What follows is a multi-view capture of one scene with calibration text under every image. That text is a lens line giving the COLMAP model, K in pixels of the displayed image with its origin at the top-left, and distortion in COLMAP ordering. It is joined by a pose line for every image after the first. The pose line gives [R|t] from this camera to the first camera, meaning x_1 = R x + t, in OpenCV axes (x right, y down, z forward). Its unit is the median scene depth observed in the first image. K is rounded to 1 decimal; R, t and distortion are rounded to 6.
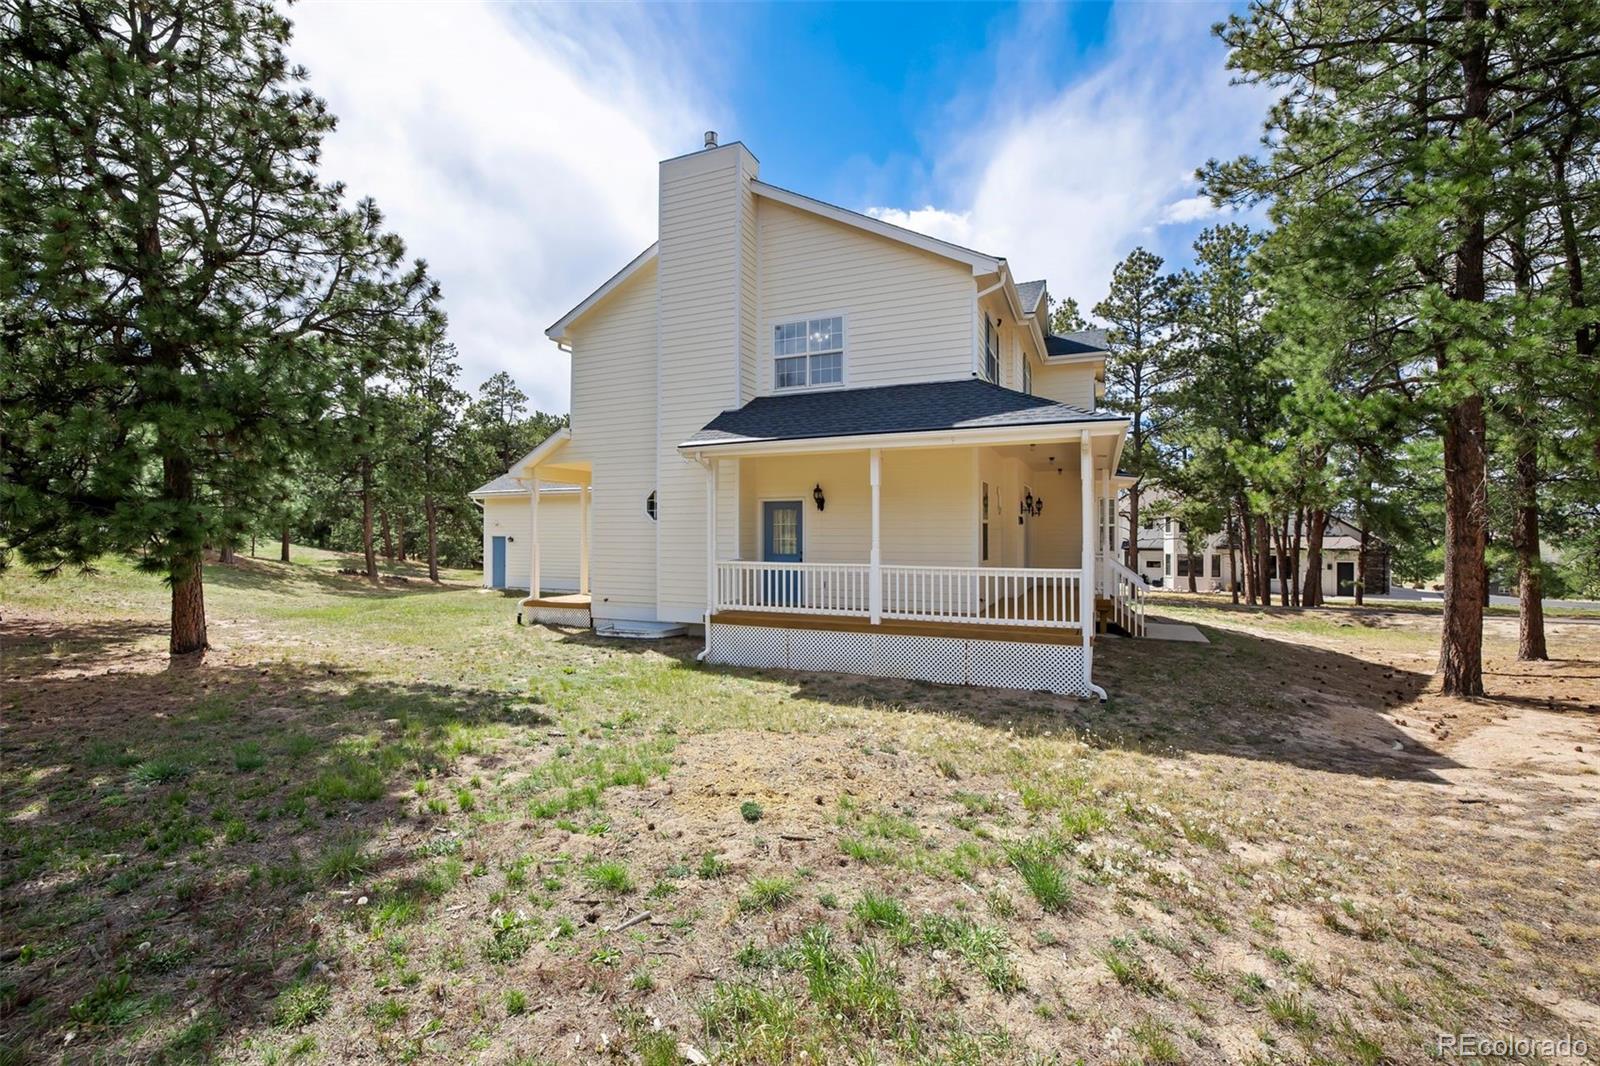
lens RADIAL K [[689.4, 0, 800.0], [0, 689.4, 533.0], [0, 0, 1]] dist [-0.041364, 0.000130]
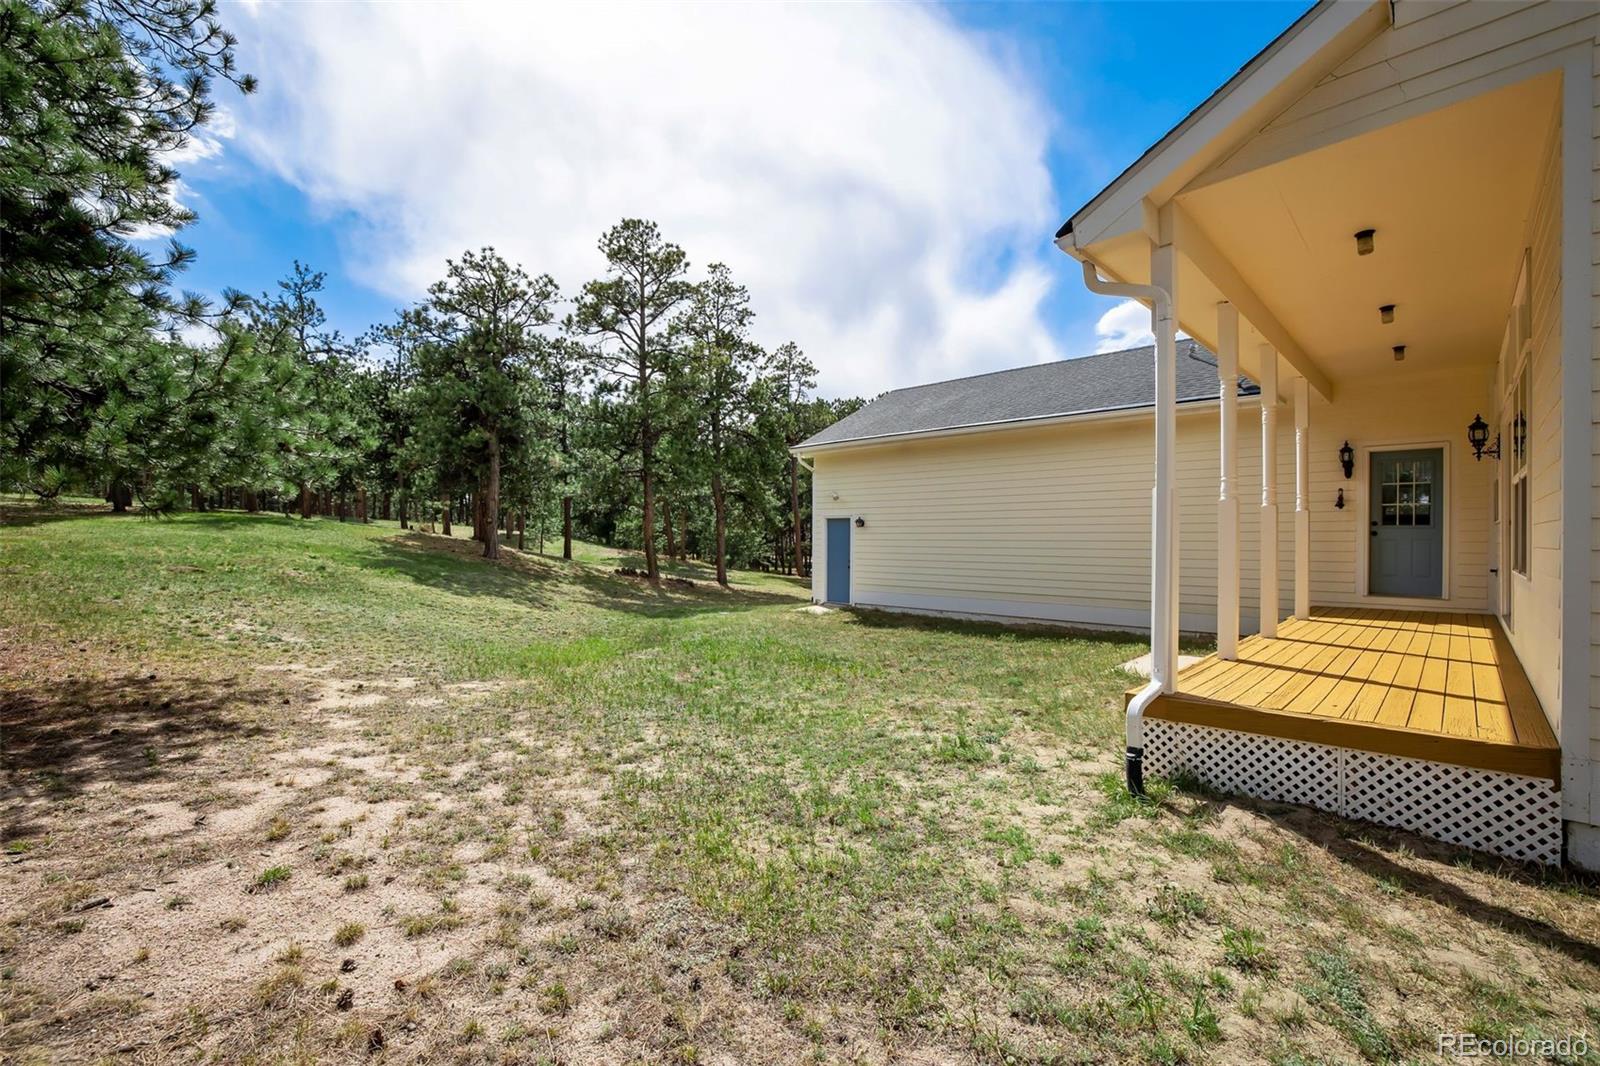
lens RADIAL K [[689.4, 0, 800.0], [0, 689.4, 533.0], [0, 0, 1]] dist [-0.041364, 0.000130]
pose [[0.936693, -0.000161, -0.350151, -0.170414], [-0.002356, 0.999974, -0.006763, 0.014488], [0.350143, 0.007159, 0.936669, 0.276974]]
